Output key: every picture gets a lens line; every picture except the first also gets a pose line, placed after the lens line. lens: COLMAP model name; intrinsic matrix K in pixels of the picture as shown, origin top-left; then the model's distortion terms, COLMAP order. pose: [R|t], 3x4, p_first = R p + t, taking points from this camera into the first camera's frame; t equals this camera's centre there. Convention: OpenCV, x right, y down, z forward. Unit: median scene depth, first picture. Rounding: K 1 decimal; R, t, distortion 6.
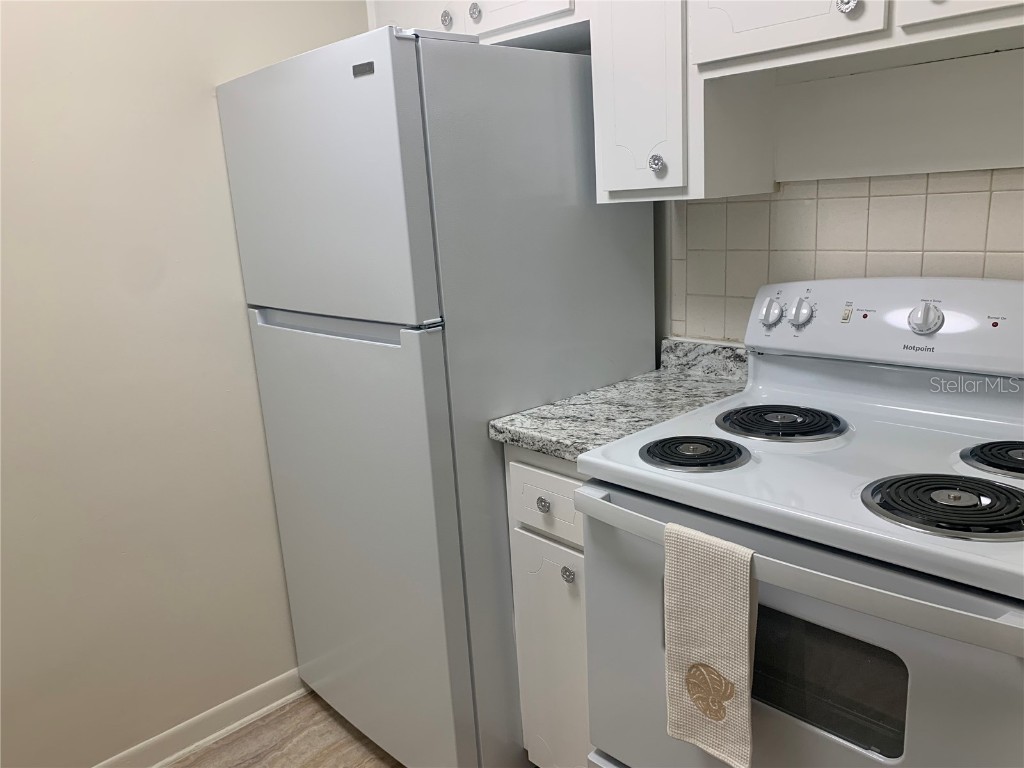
lens RADIAL K [[806.6, 0, 512.4], [0, 806.6, 389.8], [0, 0, 1]] dist [0.066991, -0.014819]
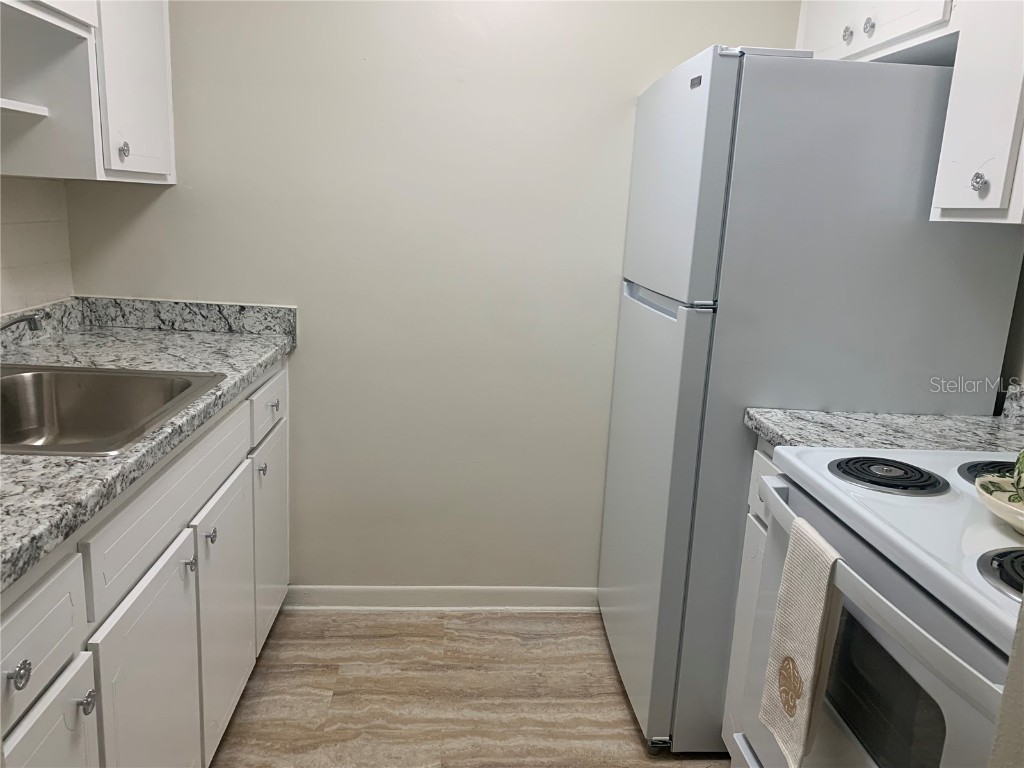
lens RADIAL K [[806.6, 0, 515.3], [0, 806.6, 380.2], [0, 0, 1]] dist [0.066991, -0.014819]
pose [[0.769493, 0.231307, -0.595296, 0.371170], [-0.247097, 0.967344, 0.056467, 0.019277], [0.588918, 0.103645, 0.801520, -0.047399]]
